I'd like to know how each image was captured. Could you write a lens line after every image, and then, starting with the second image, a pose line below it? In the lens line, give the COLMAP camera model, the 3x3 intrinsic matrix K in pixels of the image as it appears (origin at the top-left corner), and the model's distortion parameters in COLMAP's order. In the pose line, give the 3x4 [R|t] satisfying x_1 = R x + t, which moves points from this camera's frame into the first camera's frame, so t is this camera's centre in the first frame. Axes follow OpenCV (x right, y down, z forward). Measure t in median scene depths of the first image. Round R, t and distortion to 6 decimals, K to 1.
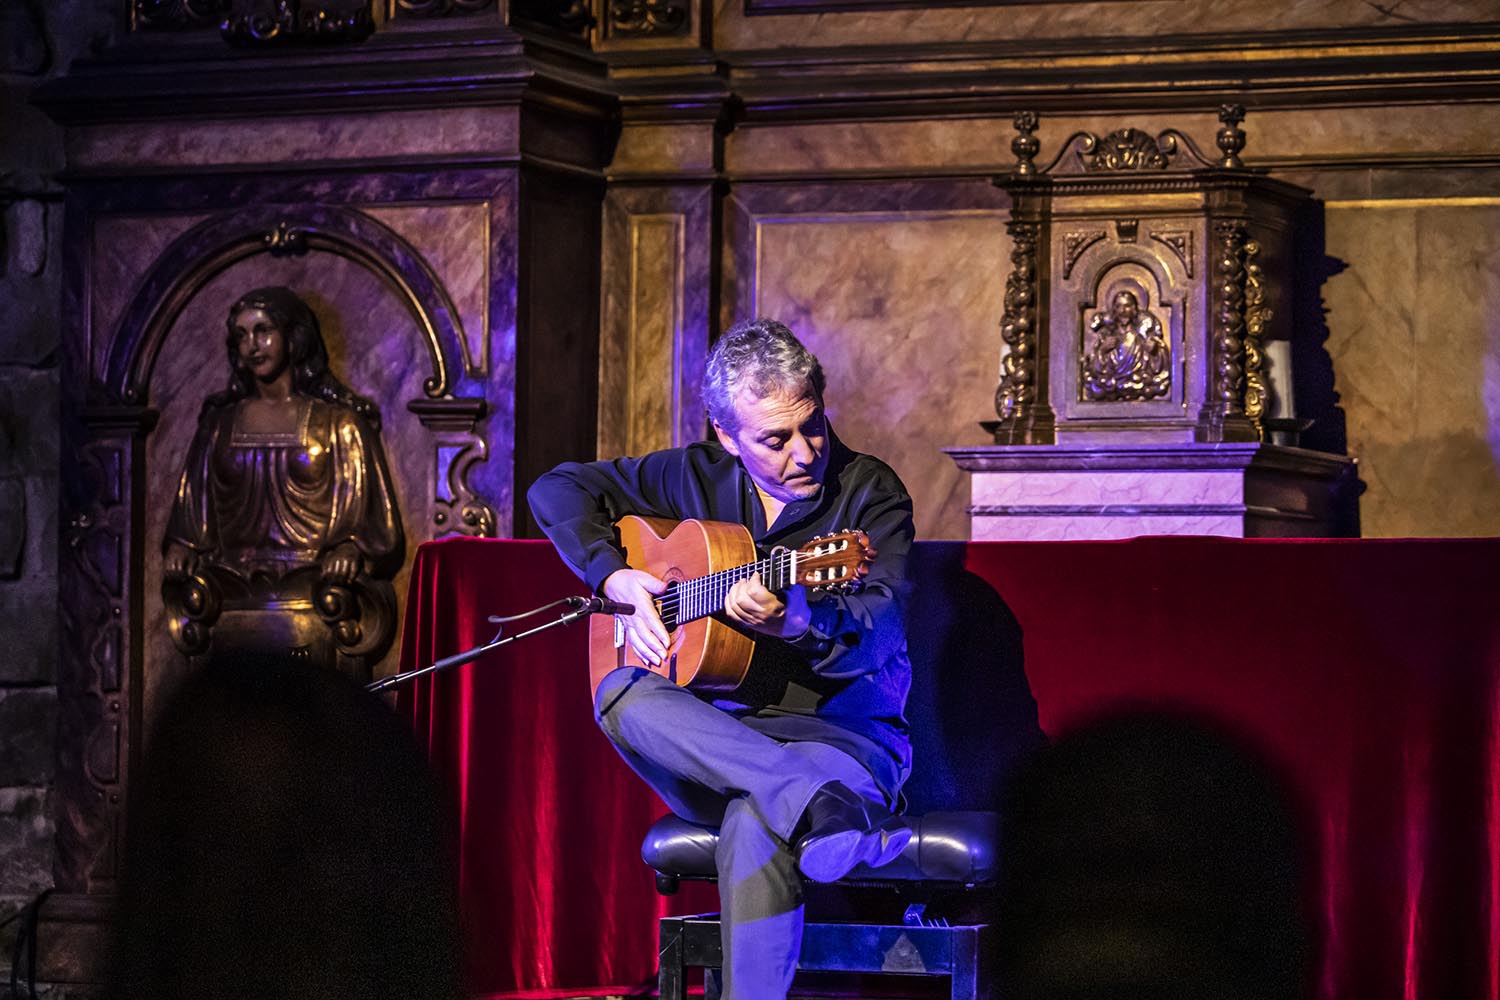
lens RADIAL K [[4958.6, 0, 750.0], [0, 4958.6, 500.0], [0, 0, 1]] dist [-0.067232, 0.548413]
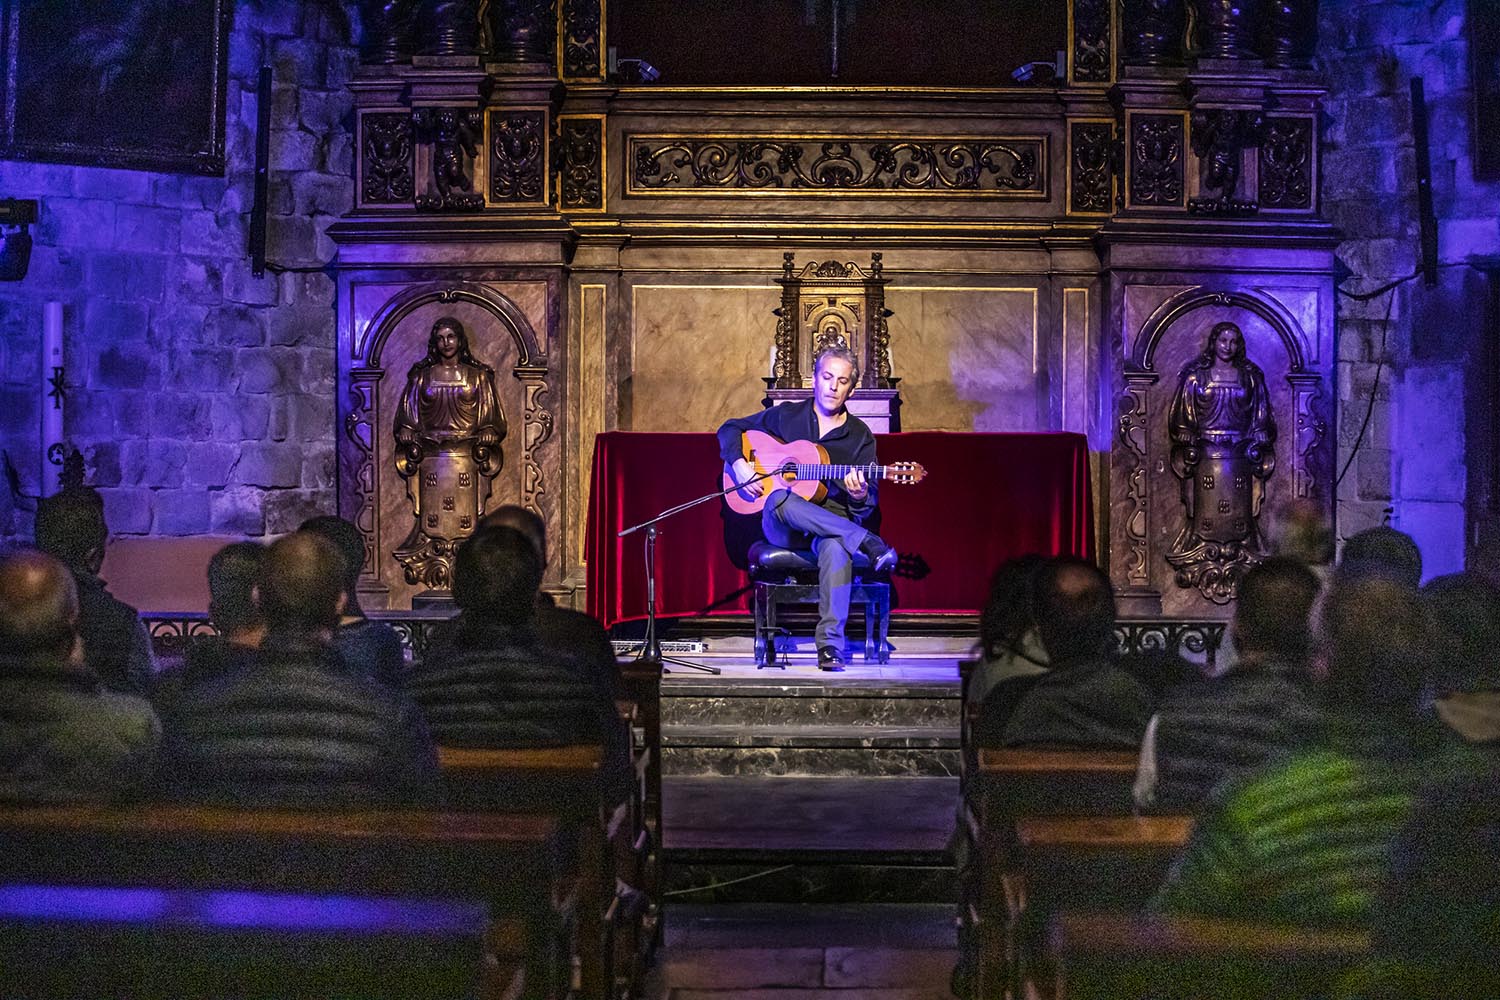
lens RADIAL K [[3060.7, 0, 750.9], [0, 3060.7, 516.2], [0, 0, 1]] dist [-0.343959, 0.330981]
pose [[0.919294, -0.023878, 0.392848, -0.529636], [-0.005207, 0.997333, 0.072804, -0.054800], [-0.393538, -0.068973, 0.916717, -0.368851]]
